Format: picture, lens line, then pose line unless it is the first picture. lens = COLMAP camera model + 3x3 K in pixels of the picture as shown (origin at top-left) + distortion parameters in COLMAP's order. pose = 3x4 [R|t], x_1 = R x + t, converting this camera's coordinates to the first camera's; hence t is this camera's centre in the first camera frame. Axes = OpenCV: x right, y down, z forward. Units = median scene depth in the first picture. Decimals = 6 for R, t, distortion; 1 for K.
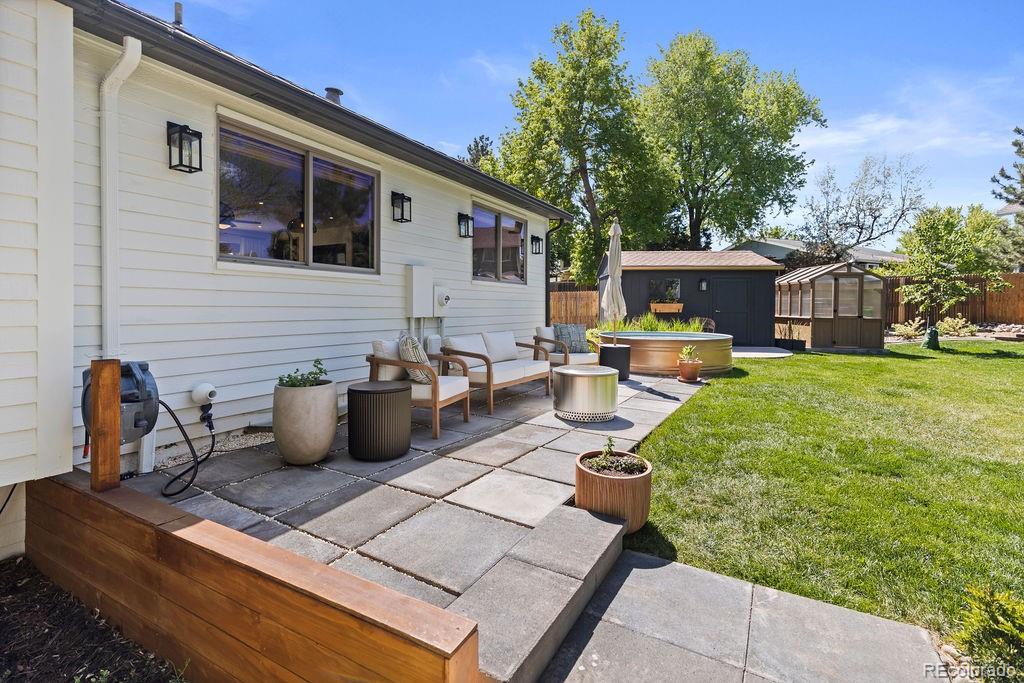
lens RADIAL K [[482.8, 0, 513.7], [0, 482.8, 300.8], [0, 0, 1]] dist [-0.002061, -0.000333]
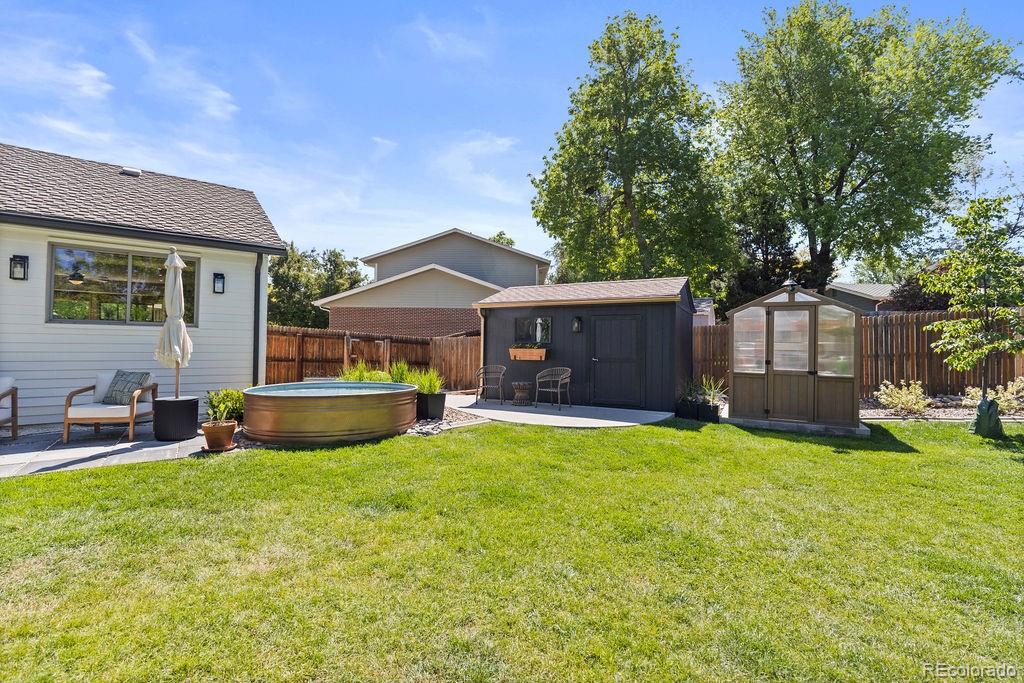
lens RADIAL K [[458.7, 0, 512.0], [0, 458.7, 341.5], [0, 0, 1]] dist [-0.003503, -0.000811]
pose [[0.904283, 0.002444, -0.426927, 0.616914], [-0.003792, 0.999990, -0.002306, -0.004213], [0.426918, 0.003705, 0.904283, 0.304139]]
